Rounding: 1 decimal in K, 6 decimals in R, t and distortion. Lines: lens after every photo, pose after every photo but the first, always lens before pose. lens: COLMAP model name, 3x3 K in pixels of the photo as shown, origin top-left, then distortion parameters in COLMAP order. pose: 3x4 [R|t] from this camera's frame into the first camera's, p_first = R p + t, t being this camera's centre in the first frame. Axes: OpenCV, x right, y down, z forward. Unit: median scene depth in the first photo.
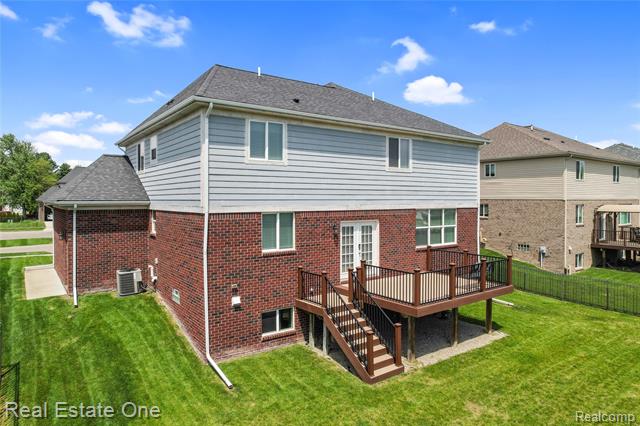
lens RADIAL K [[416.2, 0, 320.4], [0, 416.2, 202.6], [0, 0, 1]] dist [-0.072257, -0.001056]
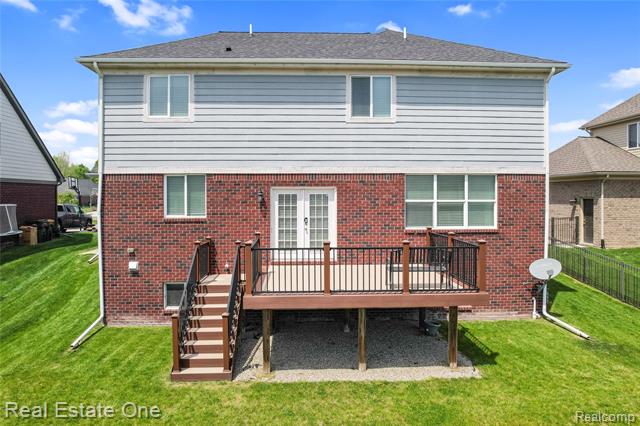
lens RADIAL K [[403.3, 0, 320.0], [0, 403.3, 213.0], [0, 0, 1]] dist [-0.038908, 0.000606]
pose [[0.827538, 0.005078, -0.561386, 0.552169], [-0.004284, 0.999987, 0.002730, 0.090598], [0.561393, 0.000146, 0.827549, 0.388769]]
